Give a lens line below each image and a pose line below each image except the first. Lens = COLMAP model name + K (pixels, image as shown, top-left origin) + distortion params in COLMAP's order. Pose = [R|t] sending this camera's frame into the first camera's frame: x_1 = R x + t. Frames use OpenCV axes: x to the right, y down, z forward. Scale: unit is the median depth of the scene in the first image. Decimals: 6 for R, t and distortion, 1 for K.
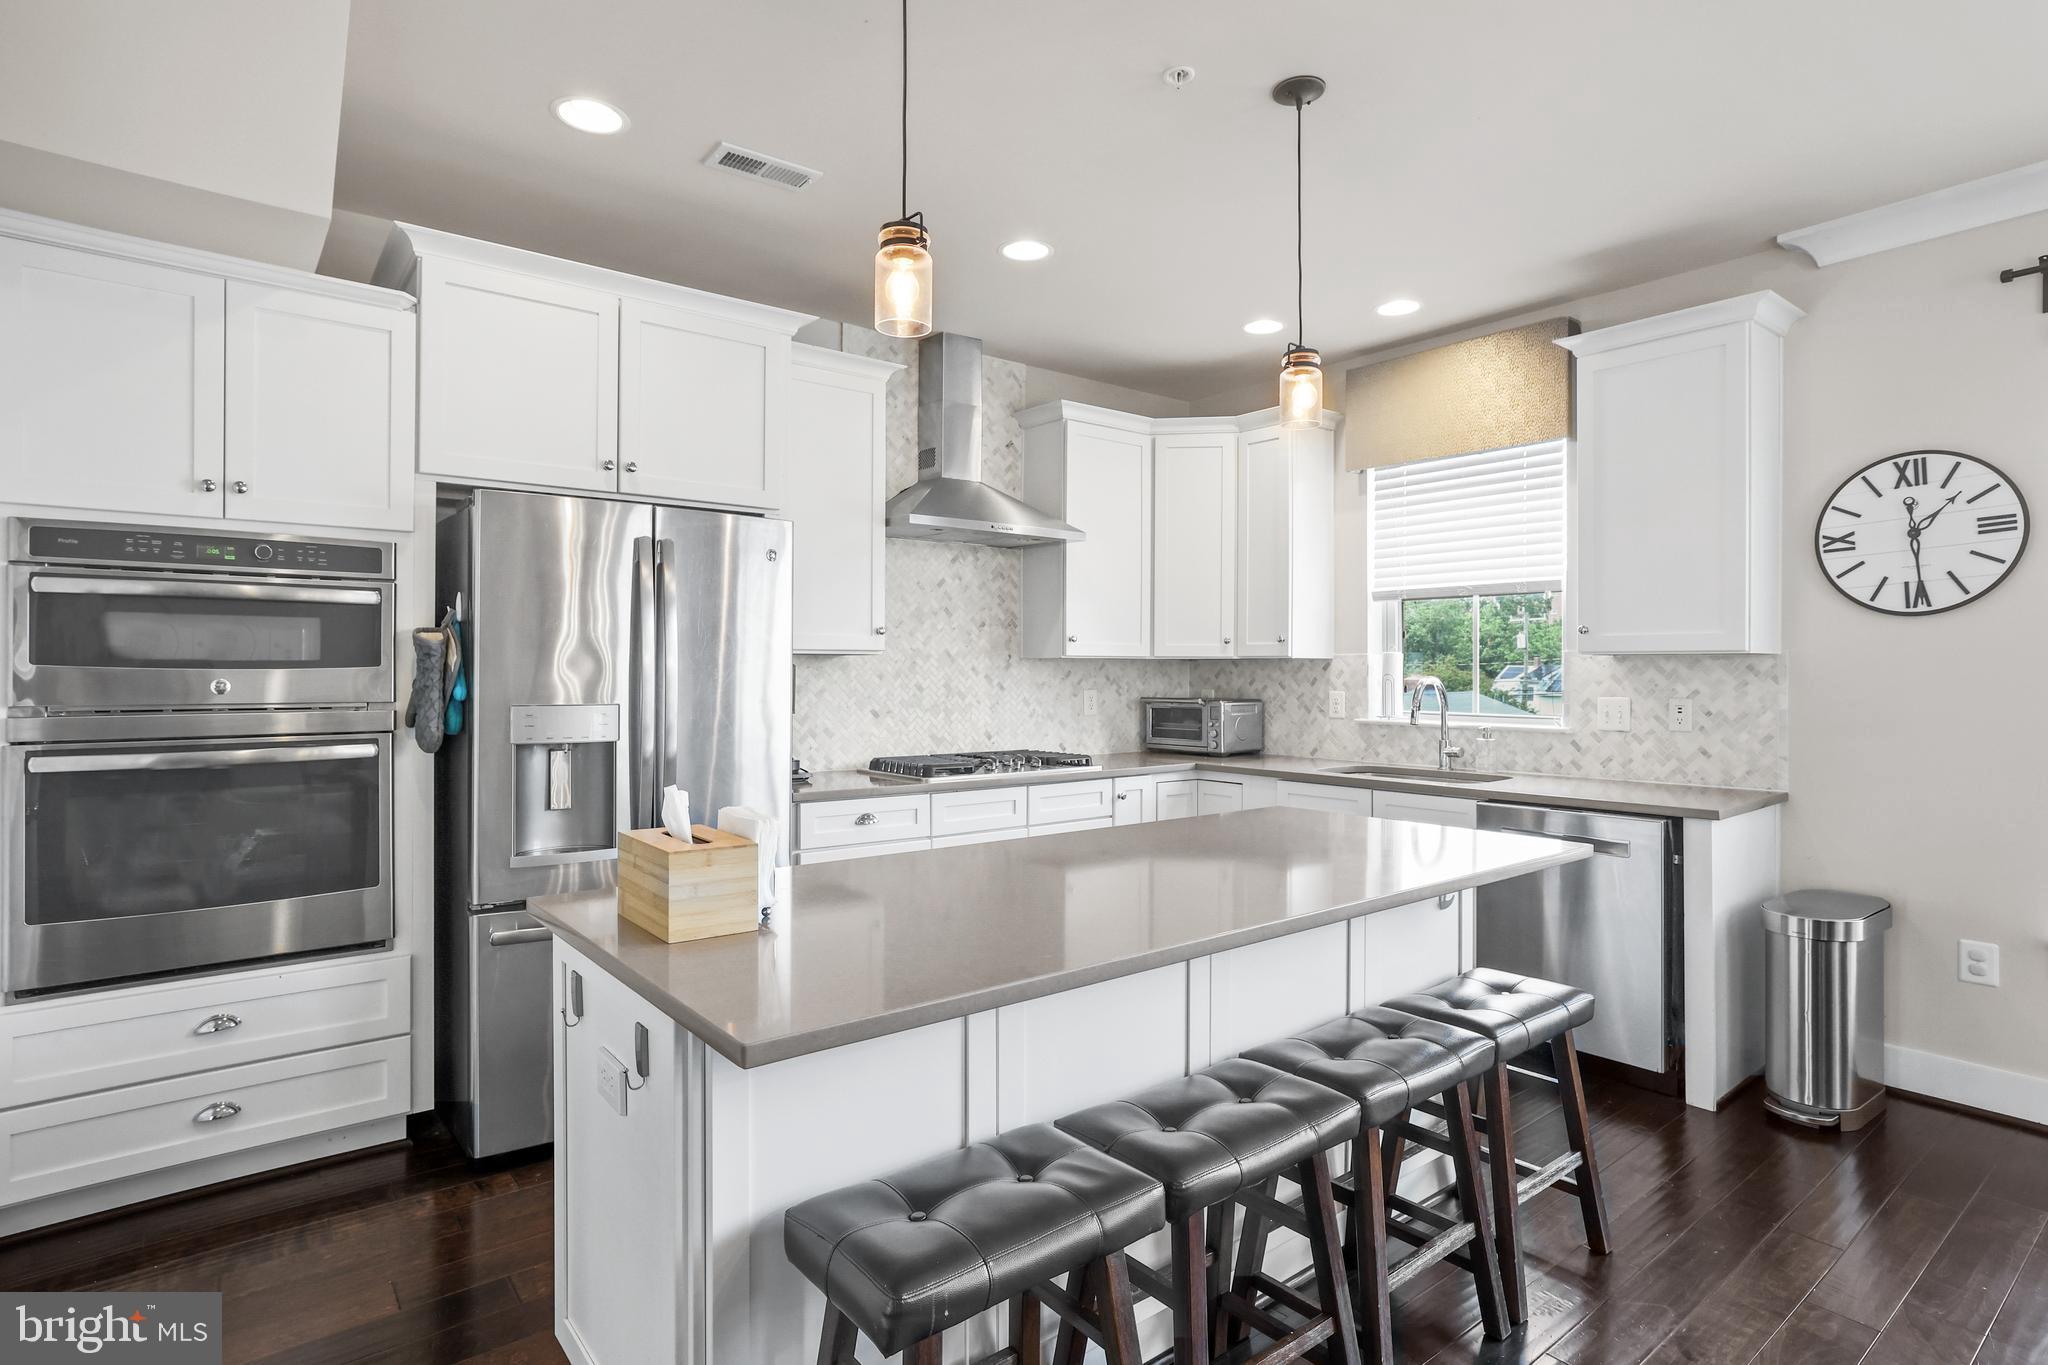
lens RADIAL K [[1055.8, 0, 1021.2], [0, 1055.8, 669.5], [0, 0, 1]] dist [0.000377, 0.000517]
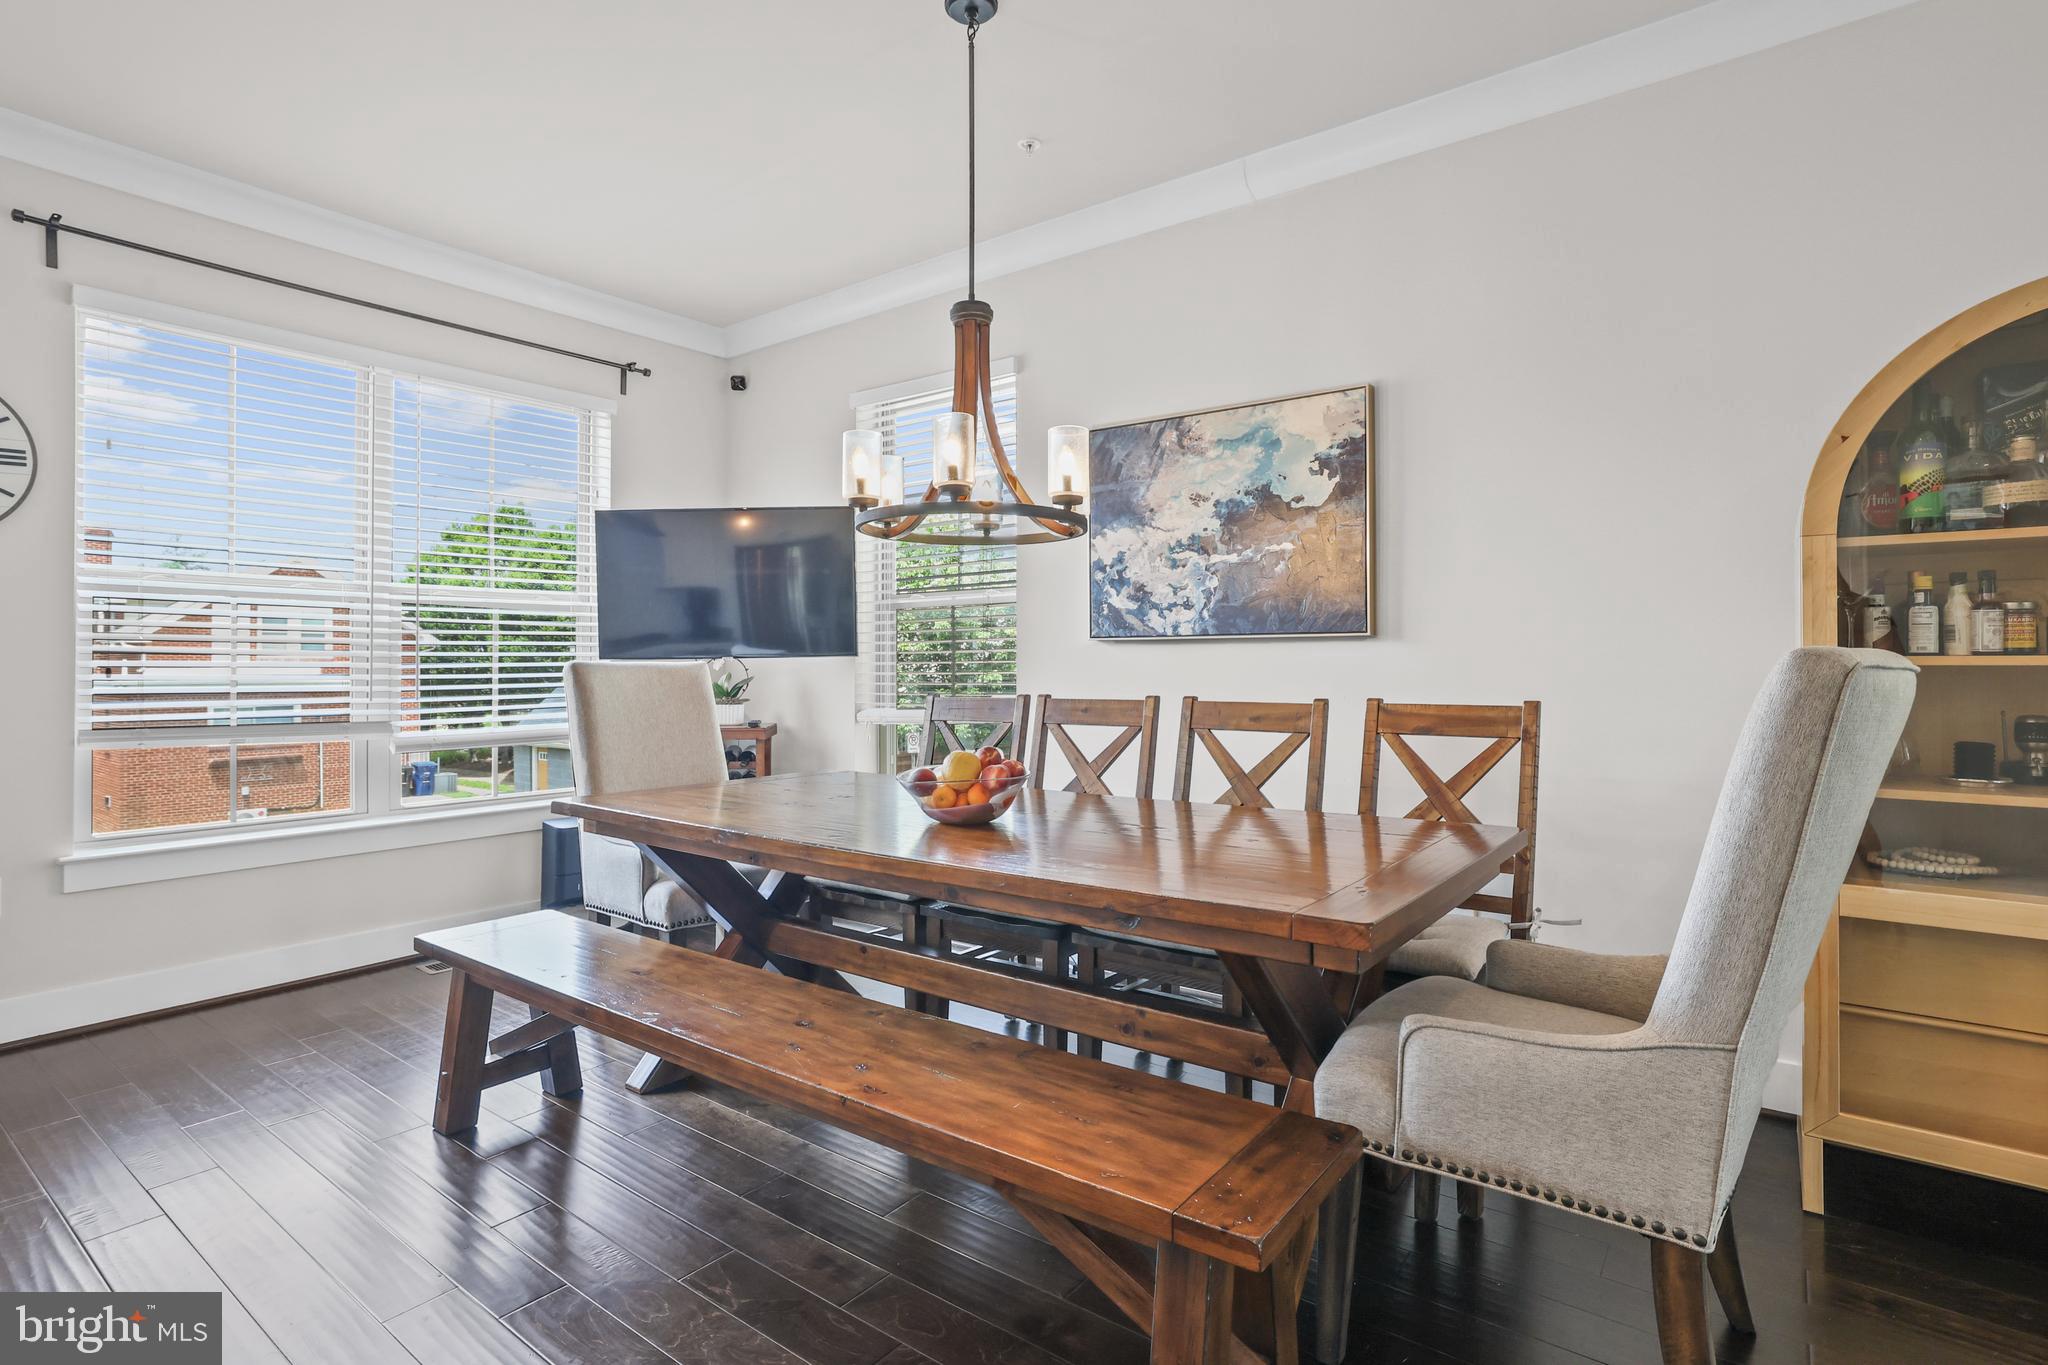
lens RADIAL K [[1019.0, 0, 1018.5], [0, 1019.0, 657.0], [0, 0, 1]] dist [-0.047741, 0.027174]
pose [[-0.241798, 0.010873, 0.970266, -0.176214], [0.000927, 0.999939, -0.010975, 0.049133], [-0.970326, -0.001755, -0.241793, 0.224210]]
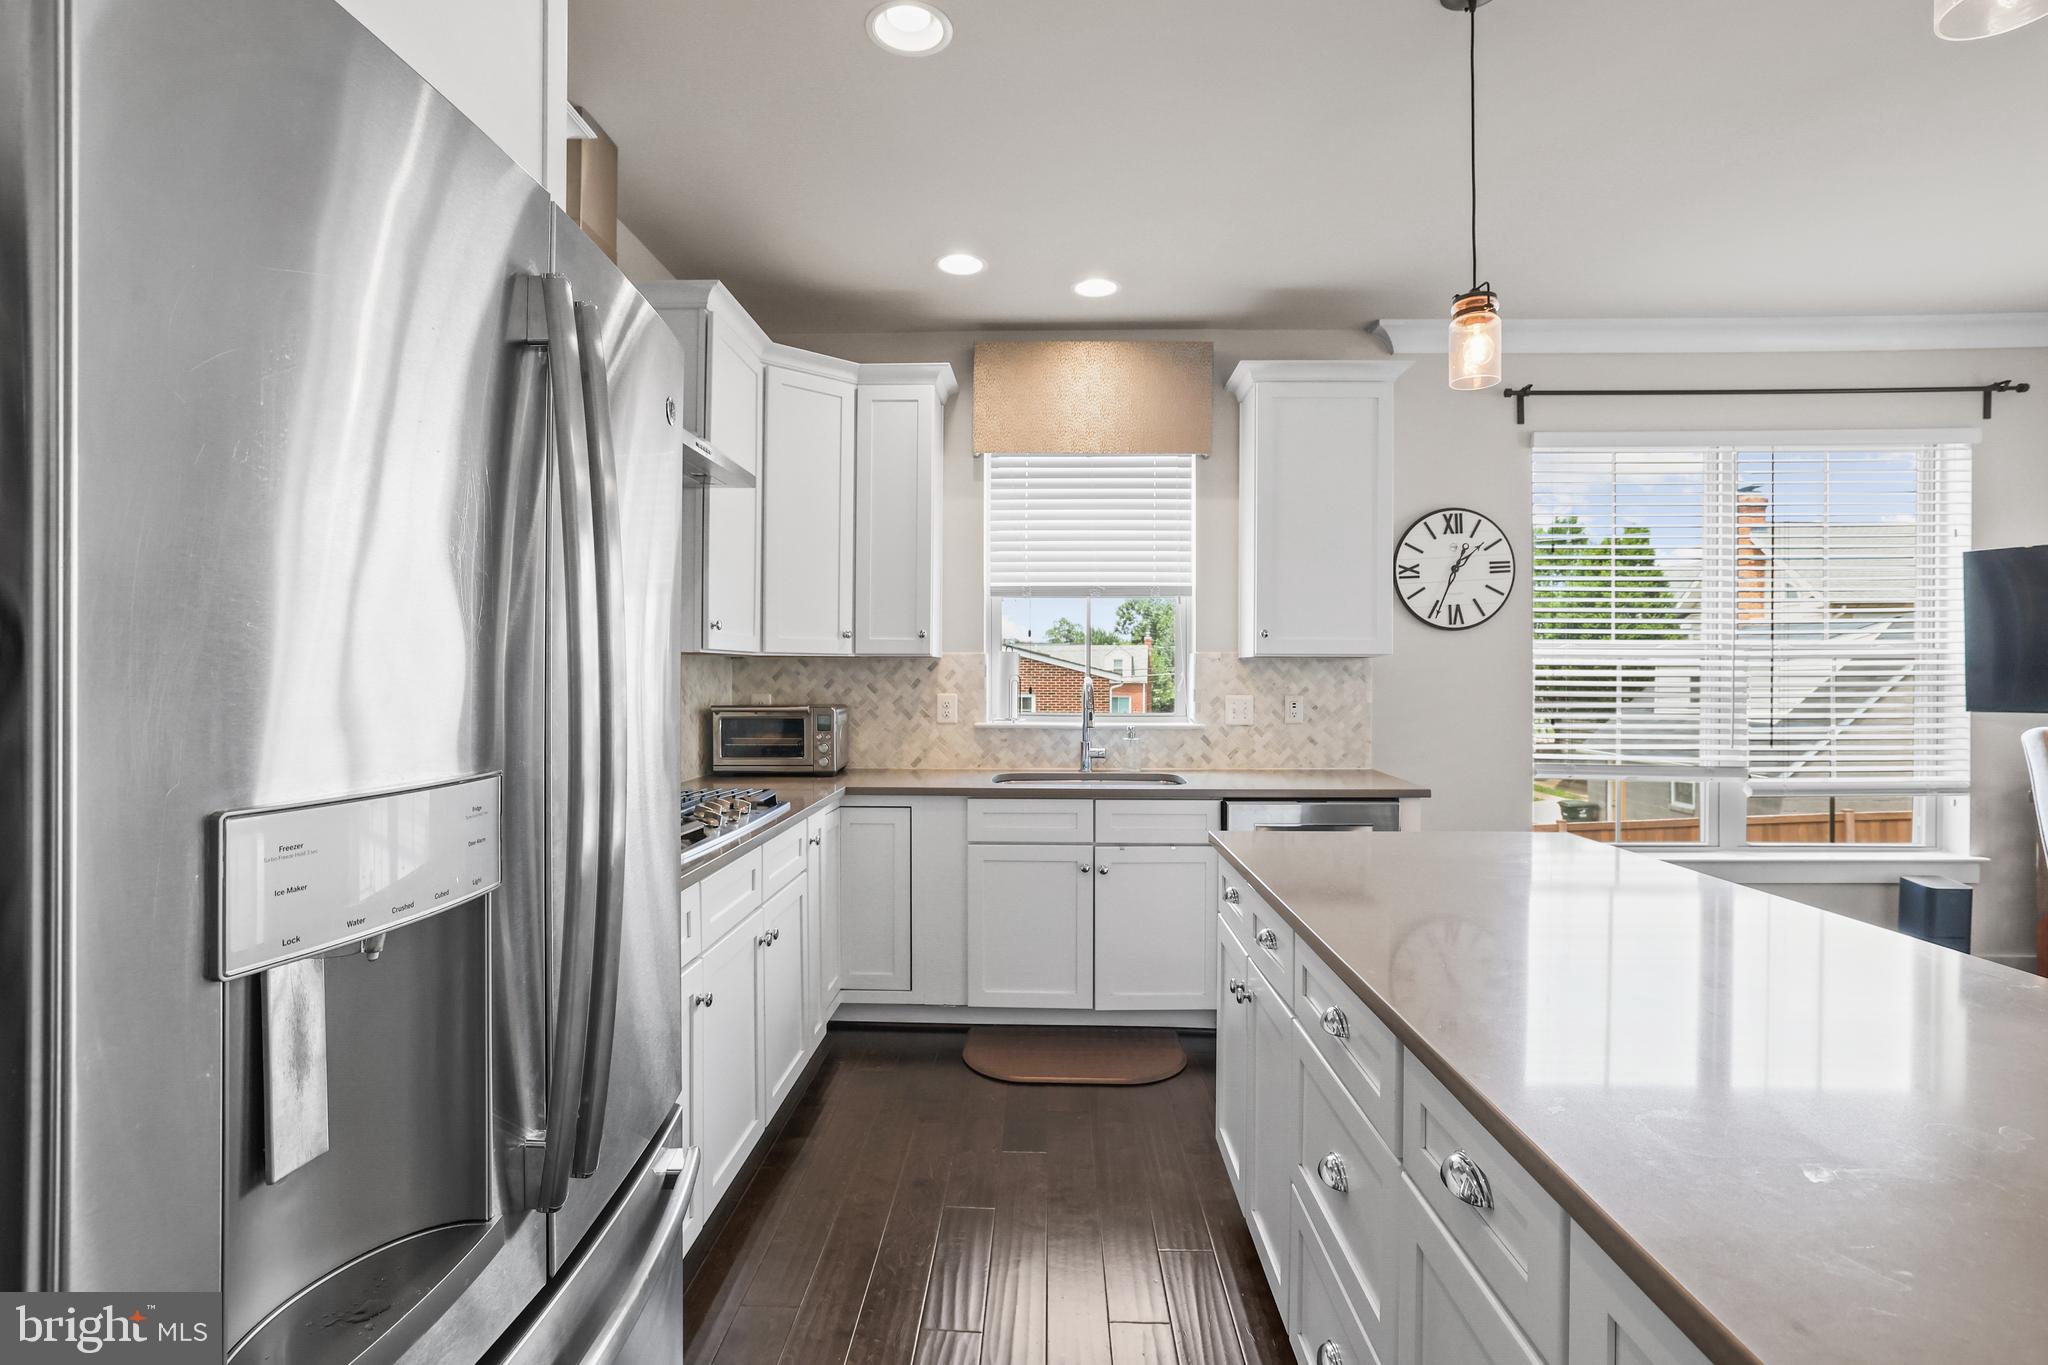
lens RADIAL K [[976.6, 0, 1018.3], [0, 976.6, 679.2], [0, 0, 1]] dist [-0.046816, 0.022975]
pose [[0.651941, -0.005246, 0.758252, -0.356968], [-0.001701, 0.999963, 0.008381, 0.001324], [-0.758268, -0.006754, 0.651908, 0.494203]]
